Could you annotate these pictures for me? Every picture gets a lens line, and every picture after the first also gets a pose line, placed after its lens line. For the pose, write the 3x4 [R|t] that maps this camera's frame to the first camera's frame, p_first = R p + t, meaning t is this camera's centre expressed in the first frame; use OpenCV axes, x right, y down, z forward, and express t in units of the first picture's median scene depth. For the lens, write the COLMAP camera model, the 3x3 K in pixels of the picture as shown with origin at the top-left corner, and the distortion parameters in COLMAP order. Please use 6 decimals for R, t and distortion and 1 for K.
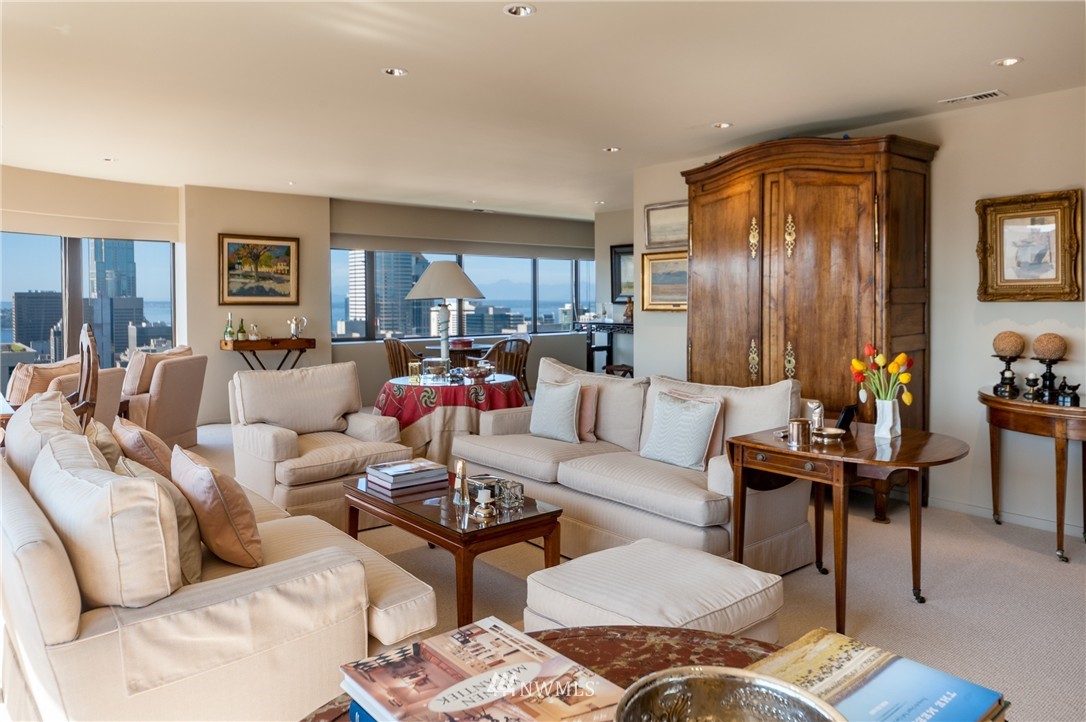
lens RADIAL K [[726.9, 0, 545.9], [0, 726.9, 321.4], [0, 0, 1]] dist [0.030399, -0.040783]
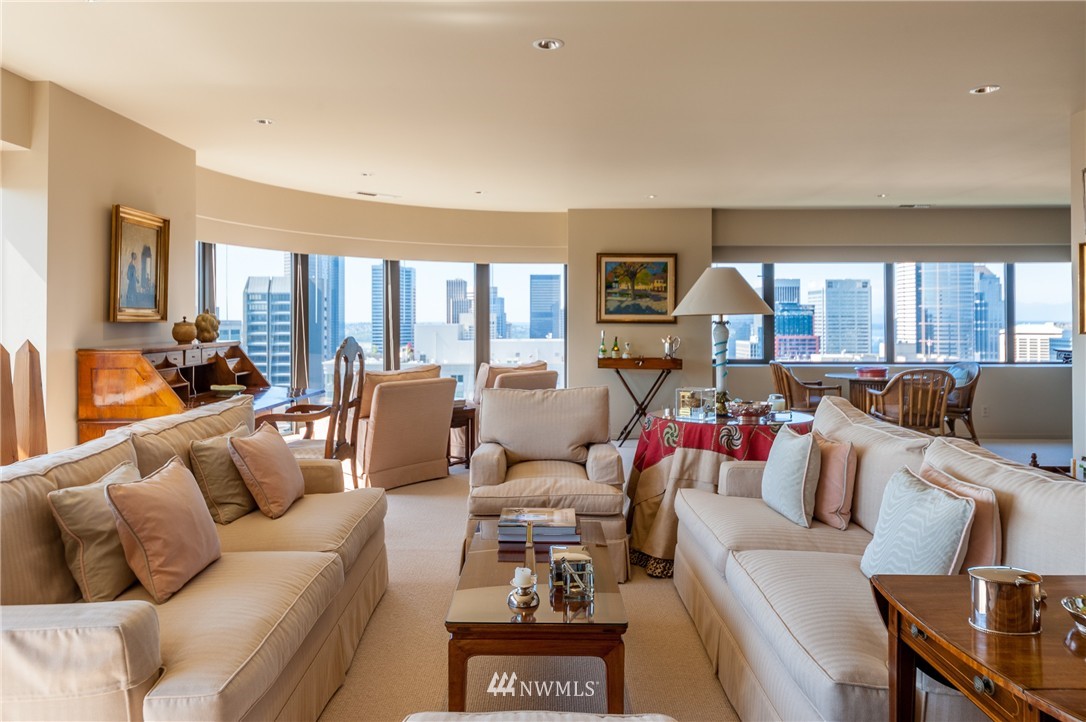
lens RADIAL K [[726.9, 0, 545.9], [0, 726.9, 321.4], [0, 0, 1]] dist [0.030399, -0.040783]
pose [[0.757080, 0.002378, -0.653318, 0.167304], [-0.020909, 0.999569, -0.020592, -0.001940], [0.652988, 0.029250, 0.756803, 0.179725]]
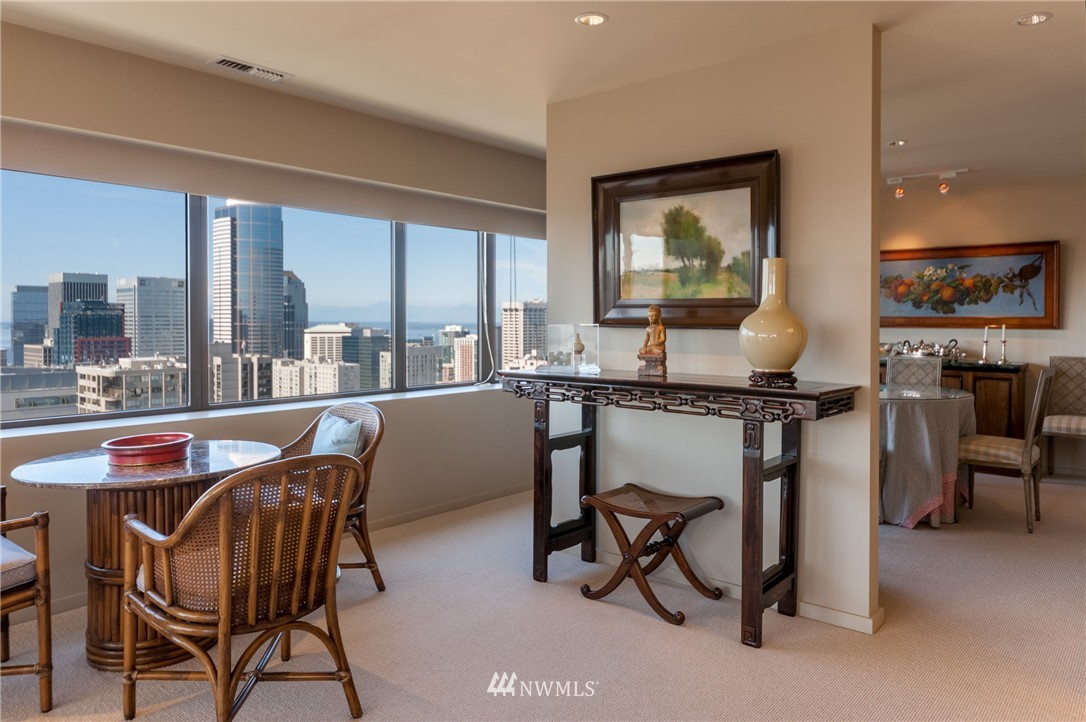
lens RADIAL K [[726.9, 0, 545.9], [0, 726.9, 321.4], [0, 0, 1]] dist [0.030399, -0.040783]
pose [[0.986642, 0.004160, 0.162848, 0.003527], [0.000813, 0.999536, -0.030461, -0.018391], [-0.162899, 0.030187, 0.986181, 0.784795]]
